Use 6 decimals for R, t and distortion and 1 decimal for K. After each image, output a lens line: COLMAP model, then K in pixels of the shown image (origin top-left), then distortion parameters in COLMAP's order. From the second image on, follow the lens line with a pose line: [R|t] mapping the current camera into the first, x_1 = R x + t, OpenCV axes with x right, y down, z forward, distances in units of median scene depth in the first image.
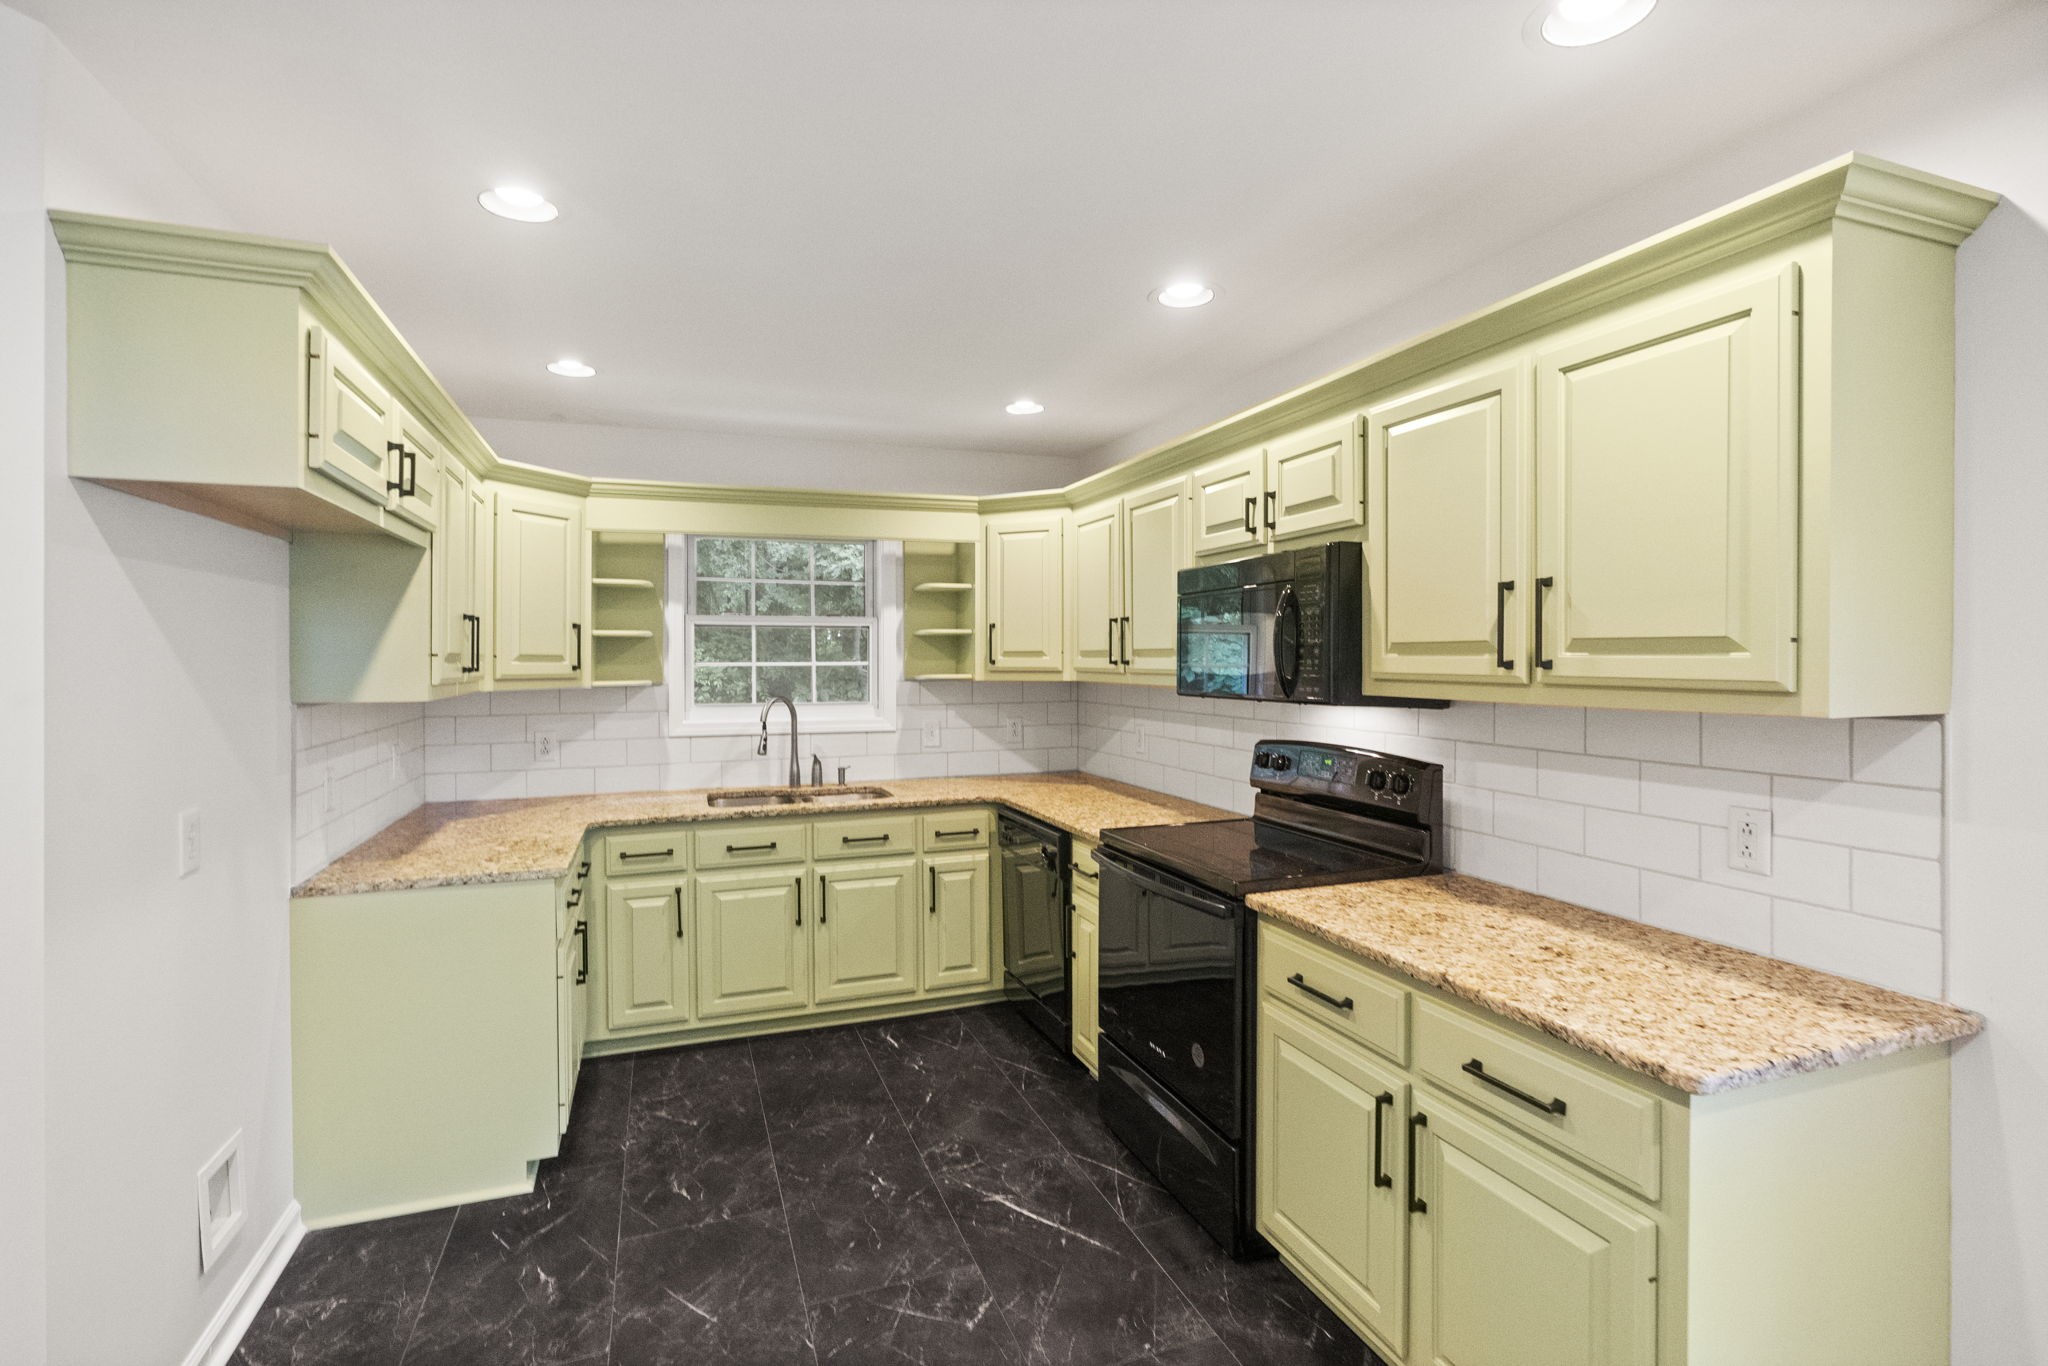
lens RADIAL K [[953.6, 0, 1014.3], [0, 953.6, 661.7], [0, 0, 1]] dist [-0.003513, -0.000074]
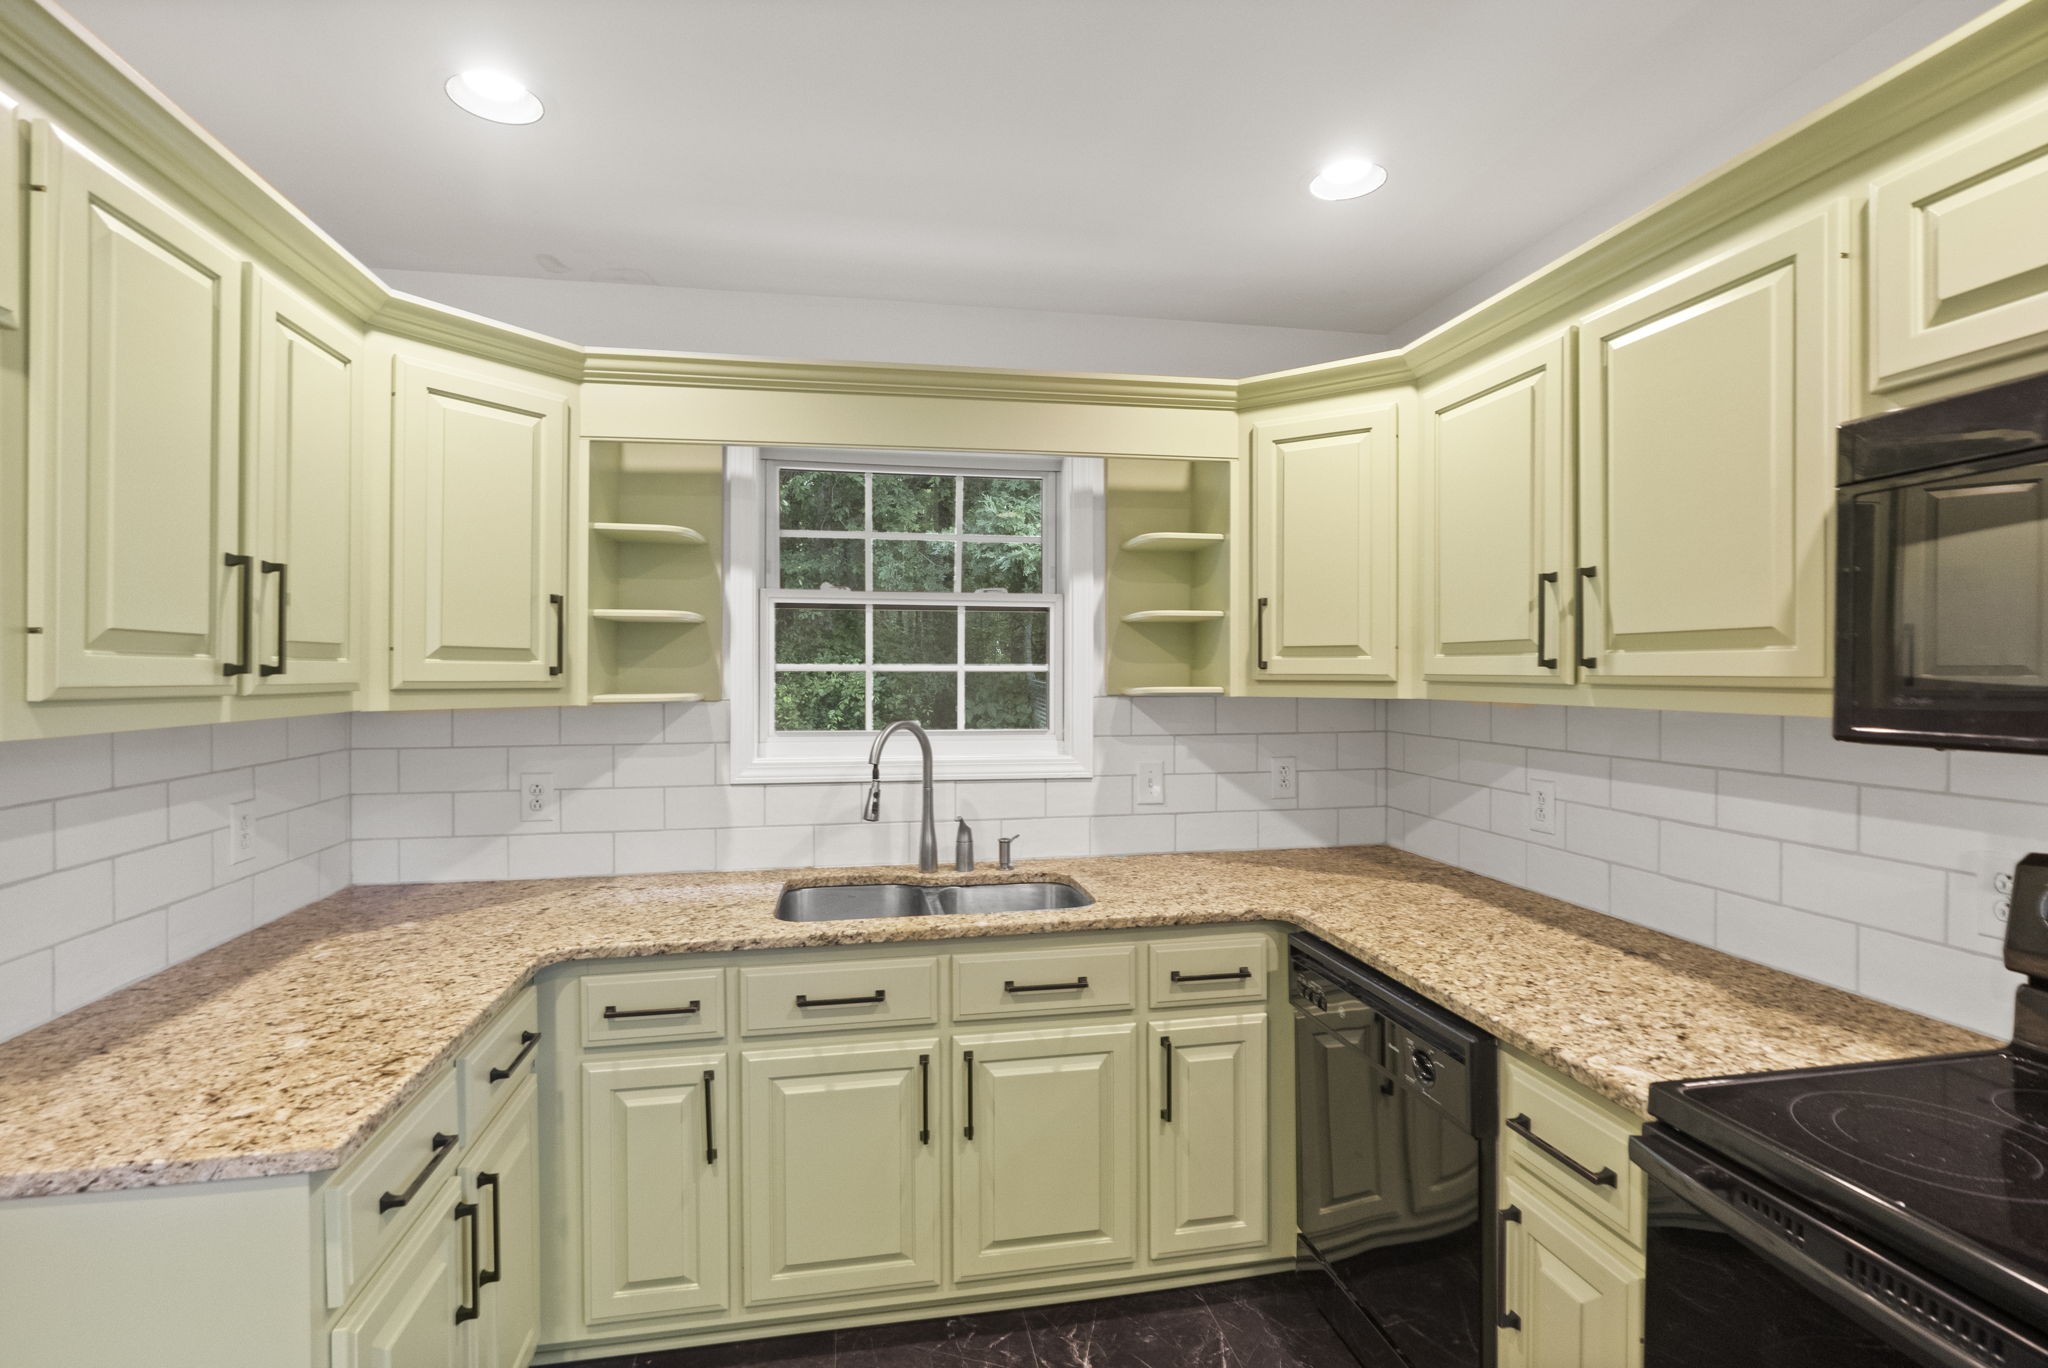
lens RADIAL K [[950.3, 0, 1030.1], [0, 950.3, 677.5], [0, 0, 1]] dist [-0.006885, 0.000349]
pose [[0.987145, 0.004185, -0.159775, -0.083292], [-0.003755, 0.999988, 0.002992, 0.007947], [0.159786, -0.002354, 0.987149, 0.489921]]
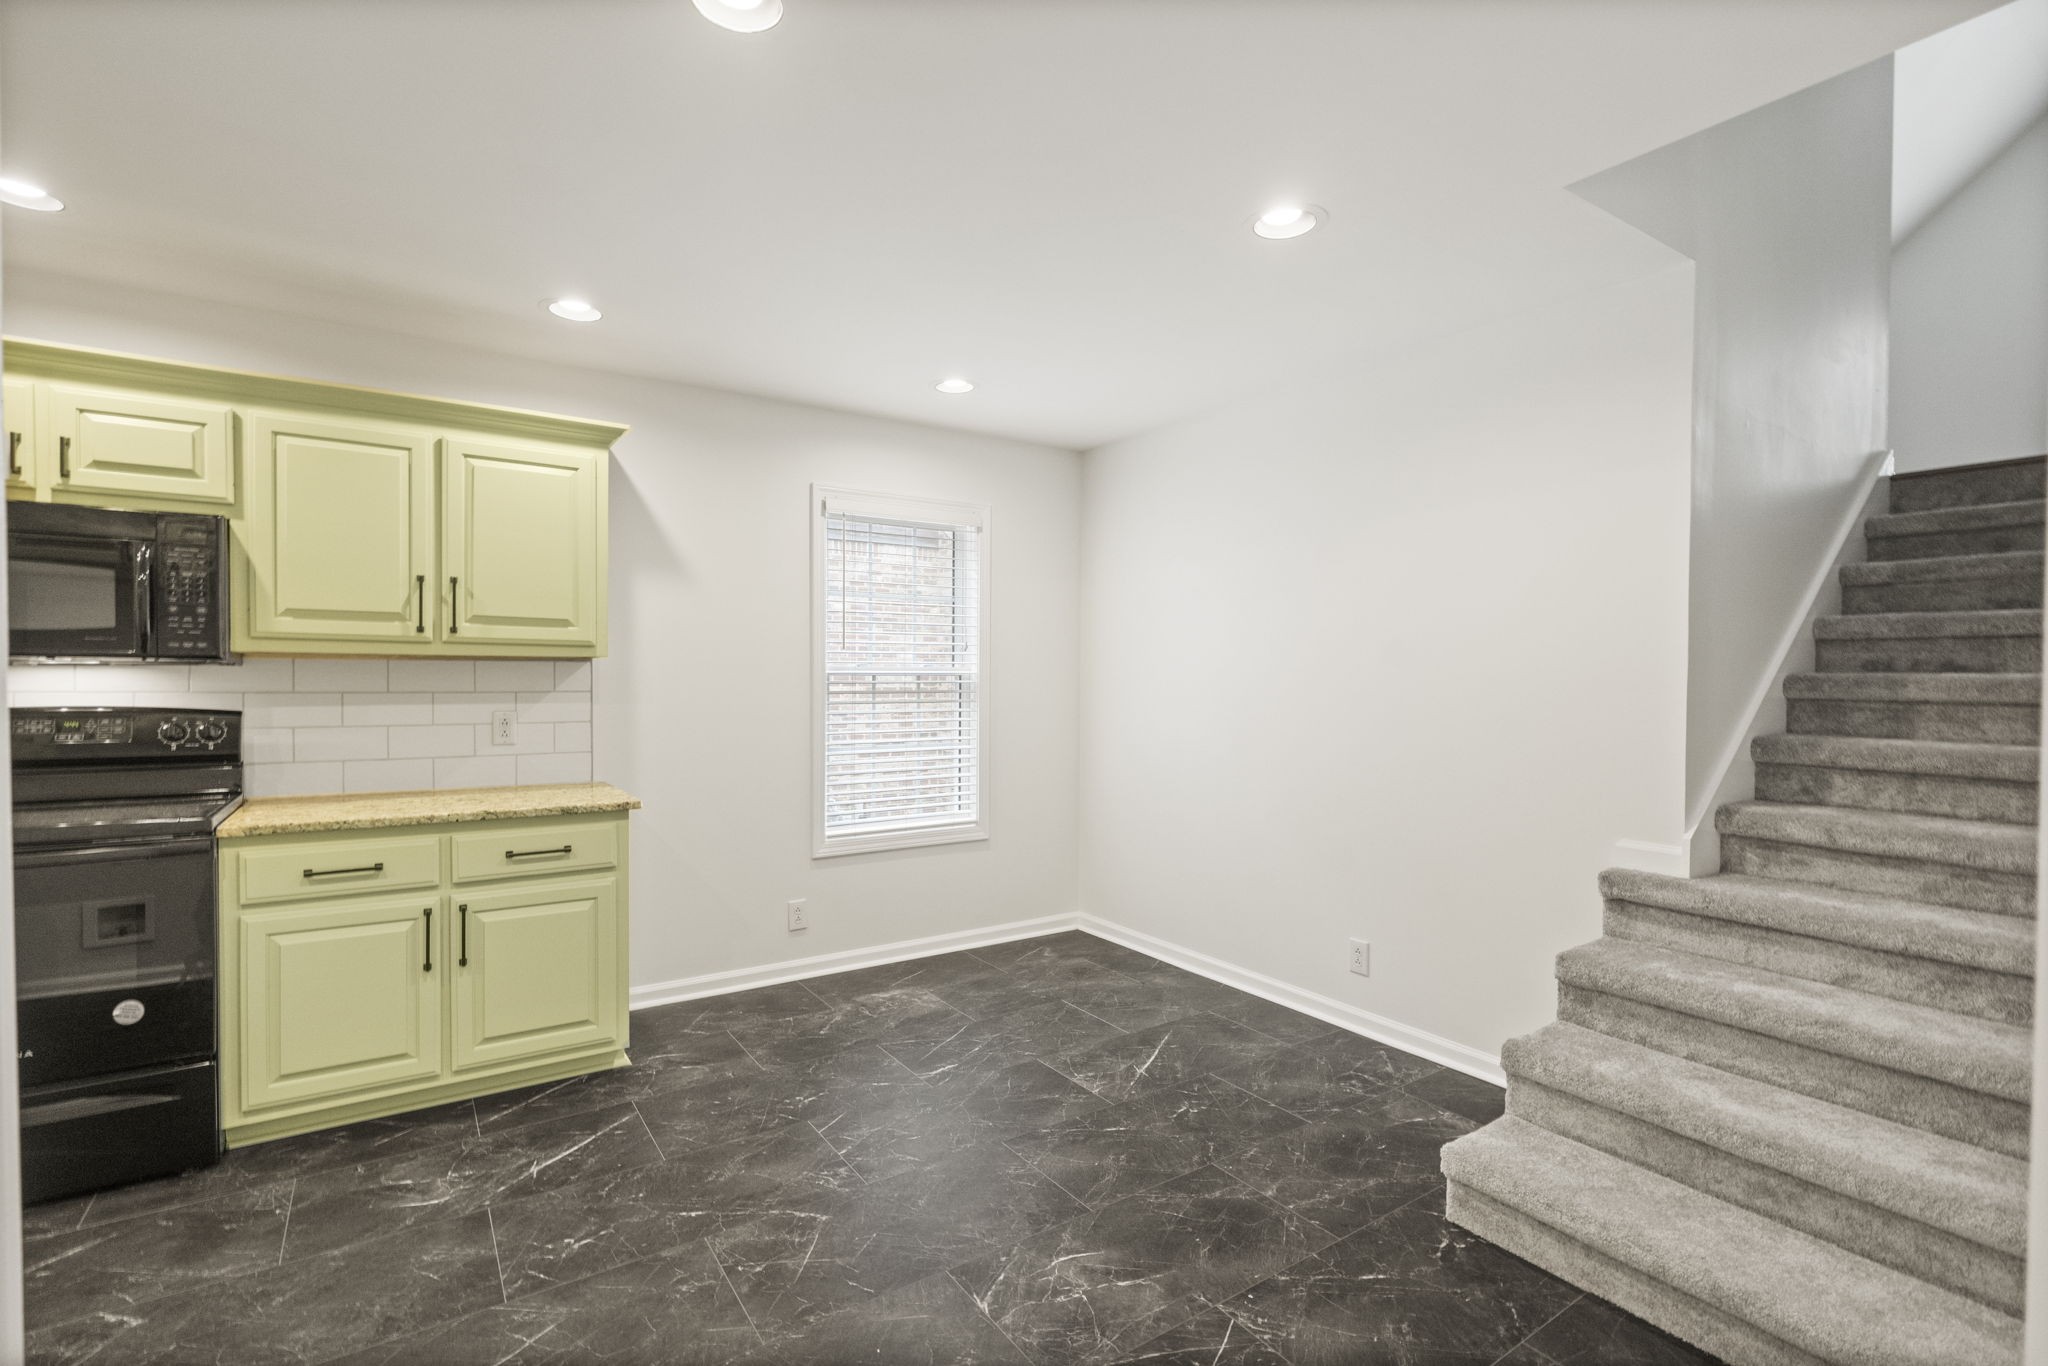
lens RADIAL K [[935.4, 0, 1020.1], [0, 935.4, 694.3], [0, 0, 1]] dist [-0.004709, 0.000265]
pose [[-0.244115, -0.012261, 0.969669, -0.660677], [-0.000610, 0.999922, 0.012490, 0.049556], [-0.969746, 0.002458, -0.244104, 0.235619]]
